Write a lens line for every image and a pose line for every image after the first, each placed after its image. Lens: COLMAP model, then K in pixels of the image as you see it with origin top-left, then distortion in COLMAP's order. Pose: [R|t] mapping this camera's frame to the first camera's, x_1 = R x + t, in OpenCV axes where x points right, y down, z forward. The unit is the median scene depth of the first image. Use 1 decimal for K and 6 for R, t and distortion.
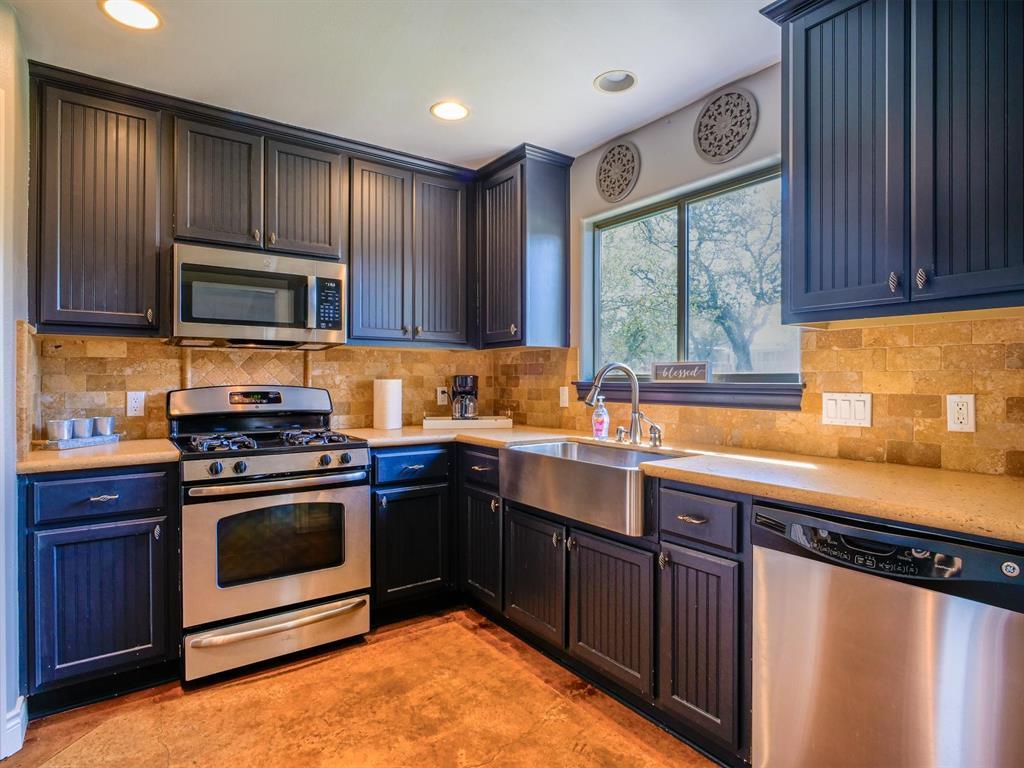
lens RADIAL K [[553.1, 0, 511.9], [0, 553.1, 383.5], [0, 0, 1]] dist [-0.022137, 0.005995]
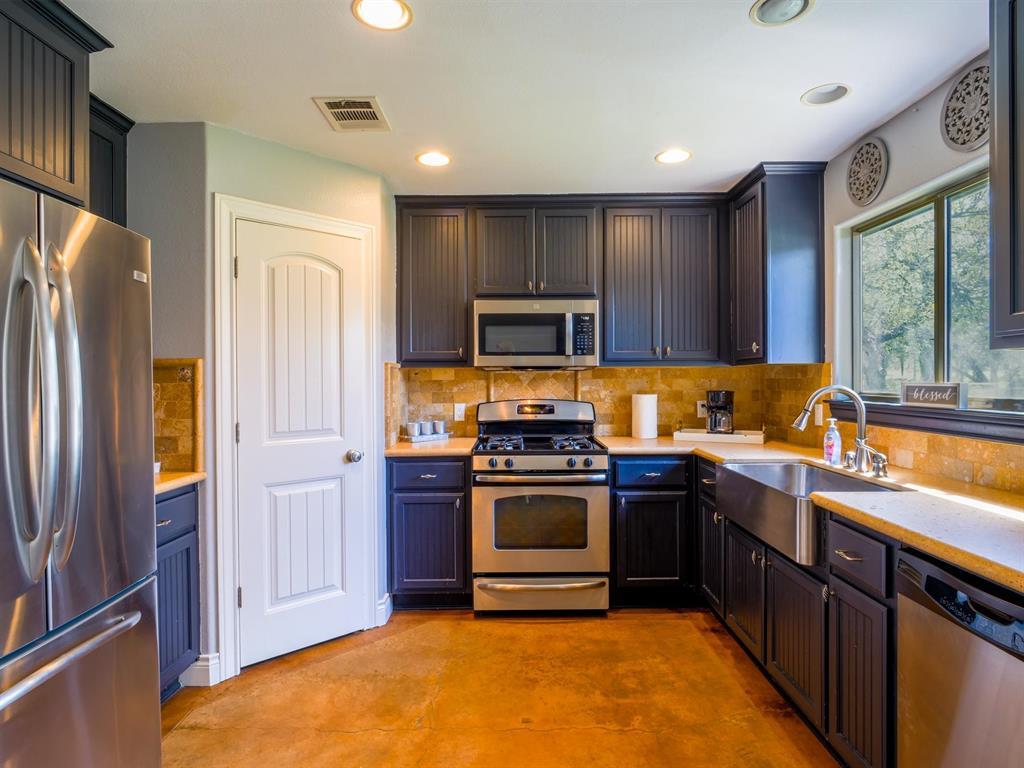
lens RADIAL K [[553.1, 0, 515.8], [0, 553.1, 384.1], [0, 0, 1]] dist [-0.022137, 0.005995]
pose [[0.814696, 0.000248, -0.579888, 0.282817], [0.002049, 0.999992, 0.003305, -0.043009], [0.579885, -0.003881, 0.814689, -0.091862]]
